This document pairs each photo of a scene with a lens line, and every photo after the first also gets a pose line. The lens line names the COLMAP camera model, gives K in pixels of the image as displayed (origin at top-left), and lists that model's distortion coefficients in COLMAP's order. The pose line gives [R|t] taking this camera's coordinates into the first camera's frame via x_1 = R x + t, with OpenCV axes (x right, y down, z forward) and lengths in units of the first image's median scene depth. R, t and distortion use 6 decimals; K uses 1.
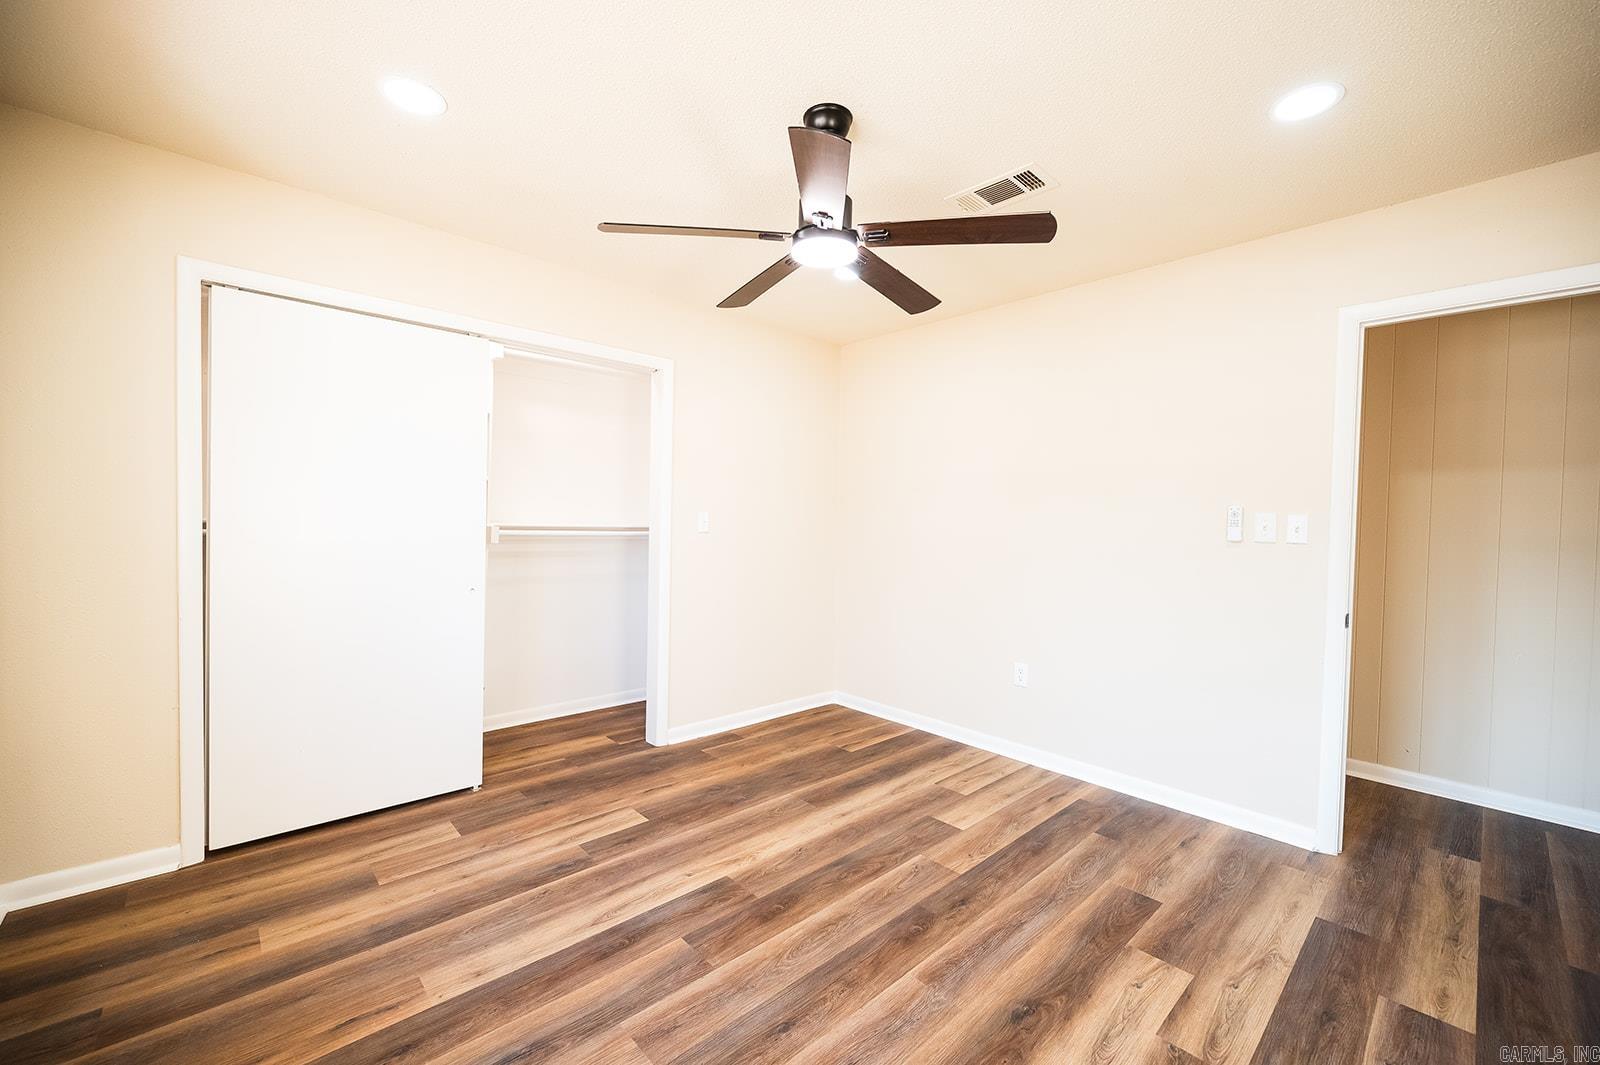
lens RADIAL K [[640.9, 0, 804.9], [0, 640.9, 536.4], [0, 0, 1]] dist [-0.000629, -0.000377]
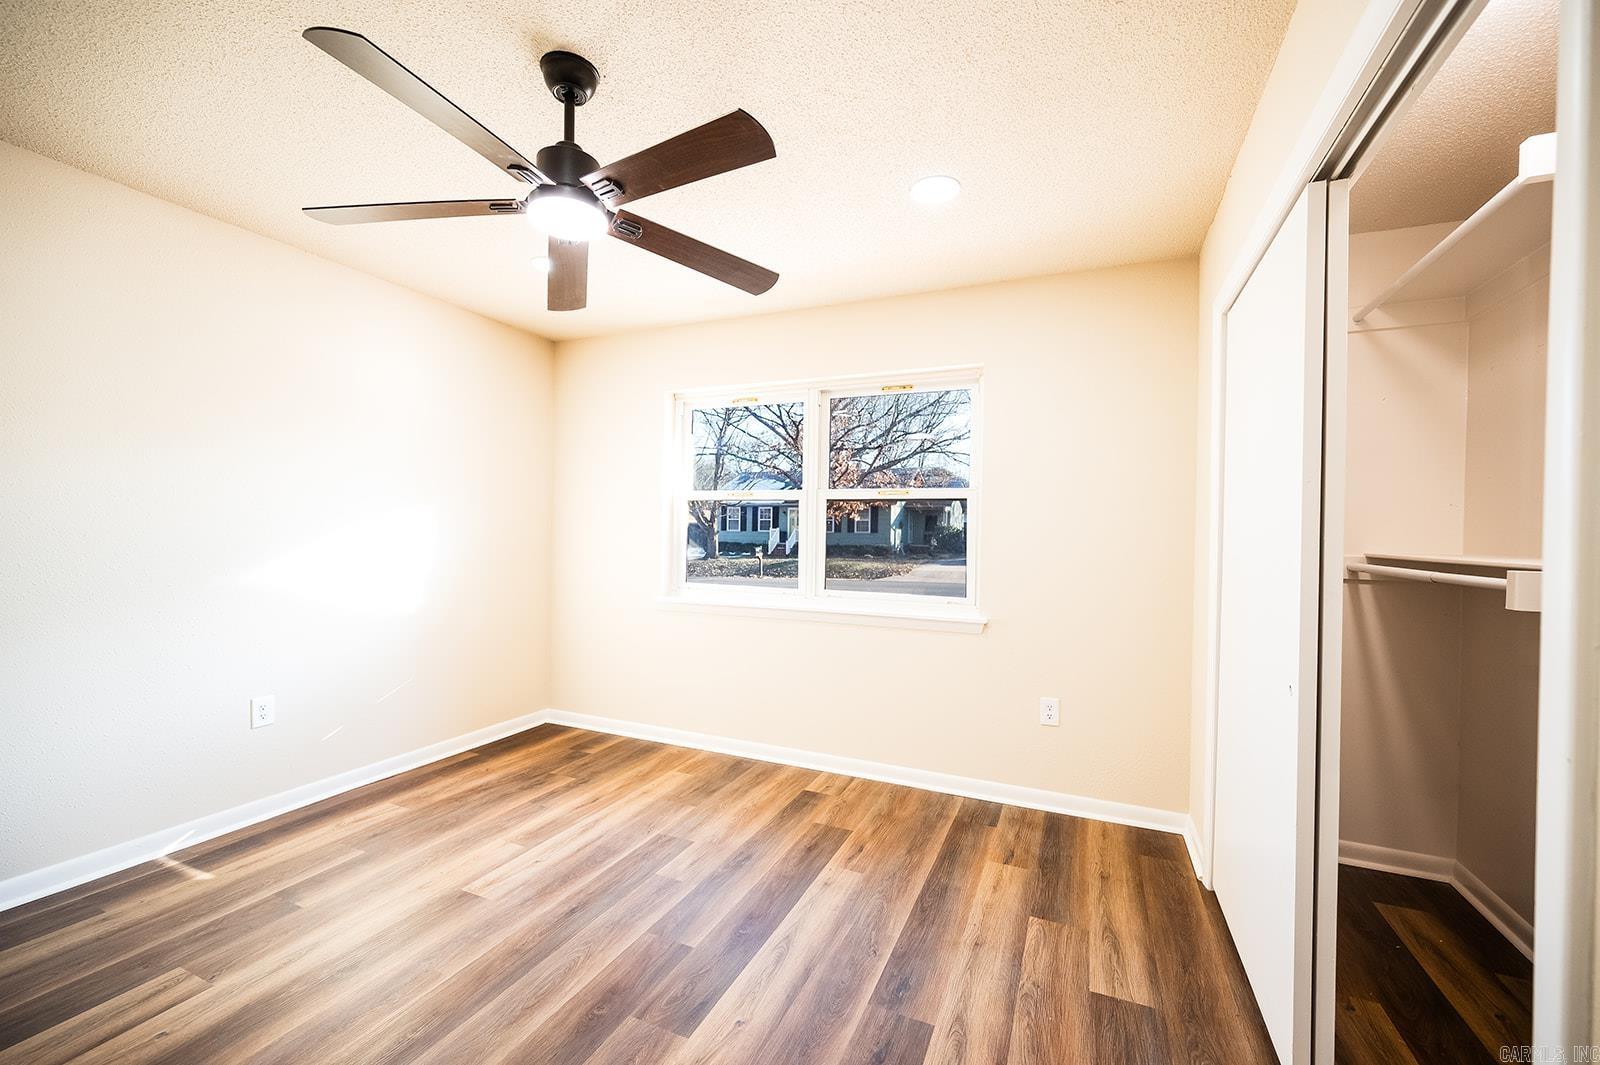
lens RADIAL K [[640.9, 0, 804.9], [0, 640.9, 536.4], [0, 0, 1]] dist [-0.000629, -0.000377]
pose [[-0.917958, -0.032523, -0.395343, 0.051906], [-0.044062, 0.998826, 0.020140, -0.036222], [0.394224, 0.035907, -0.918313, 1.566031]]
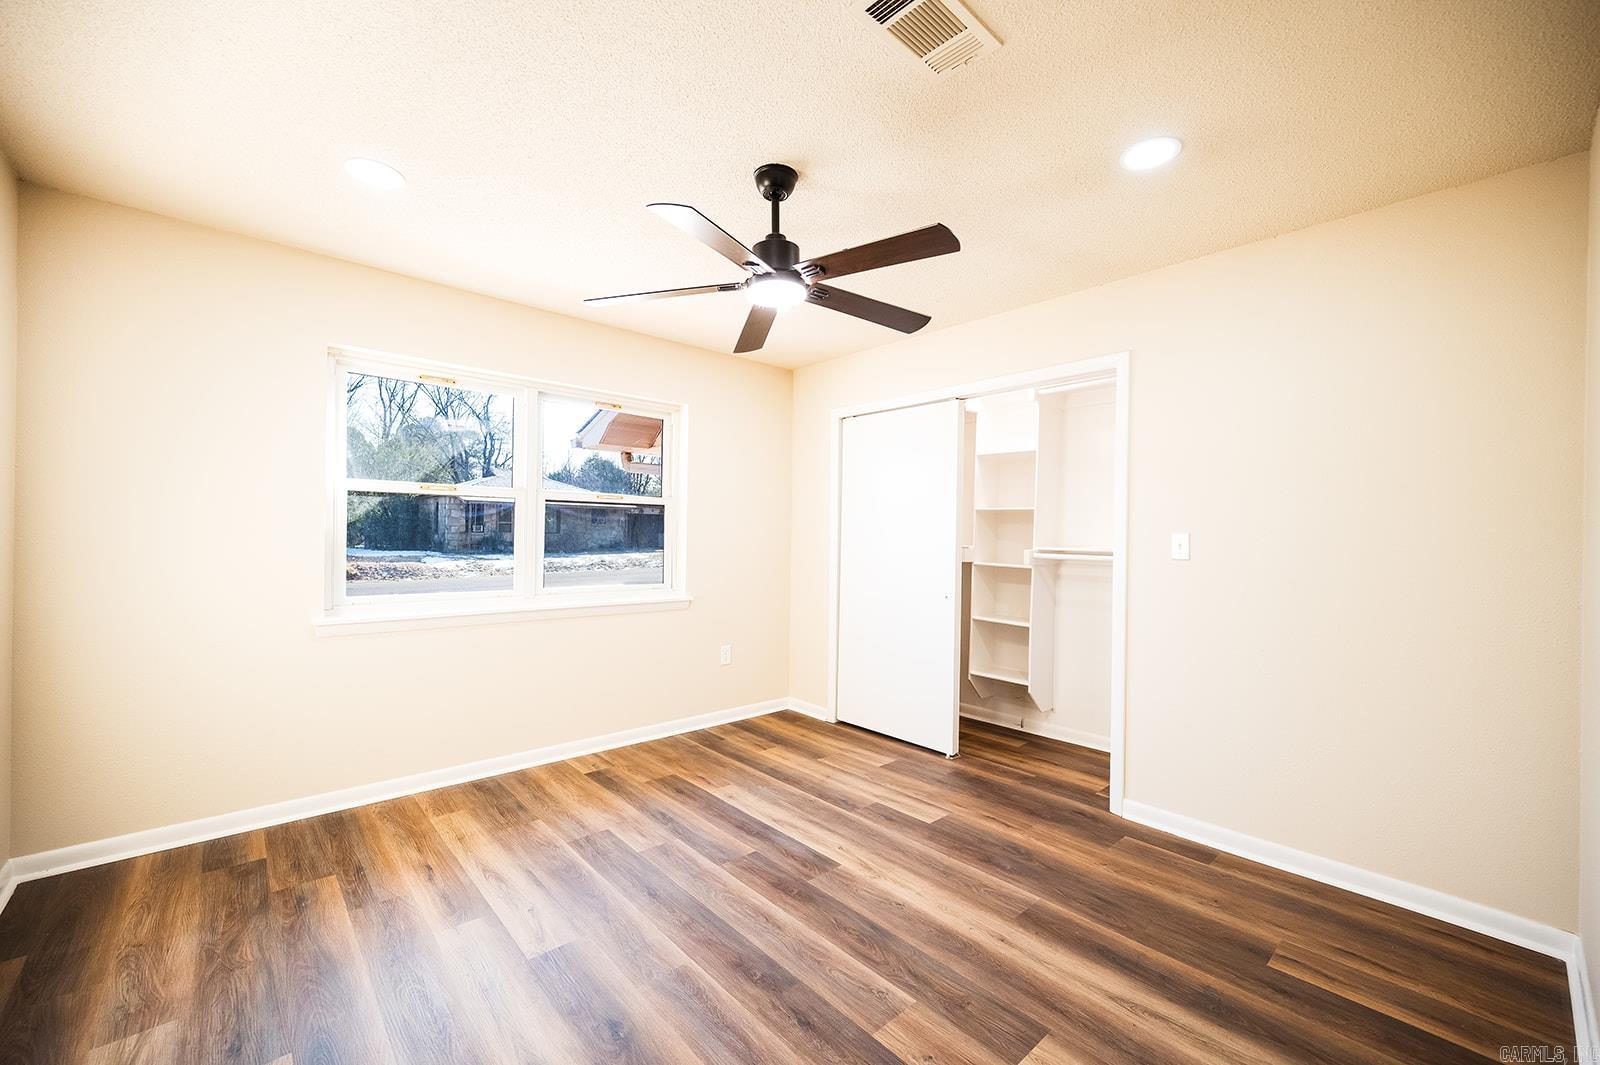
lens RADIAL K [[640.9, 0, 804.9], [0, 640.9, 536.4], [0, 0, 1]] dist [-0.000629, -0.000377]
pose [[-0.013081, -0.019021, -0.999734, 0.912988], [-0.038994, 0.999068, -0.018498, -0.004187], [0.999154, 0.038742, -0.013811, 0.871283]]
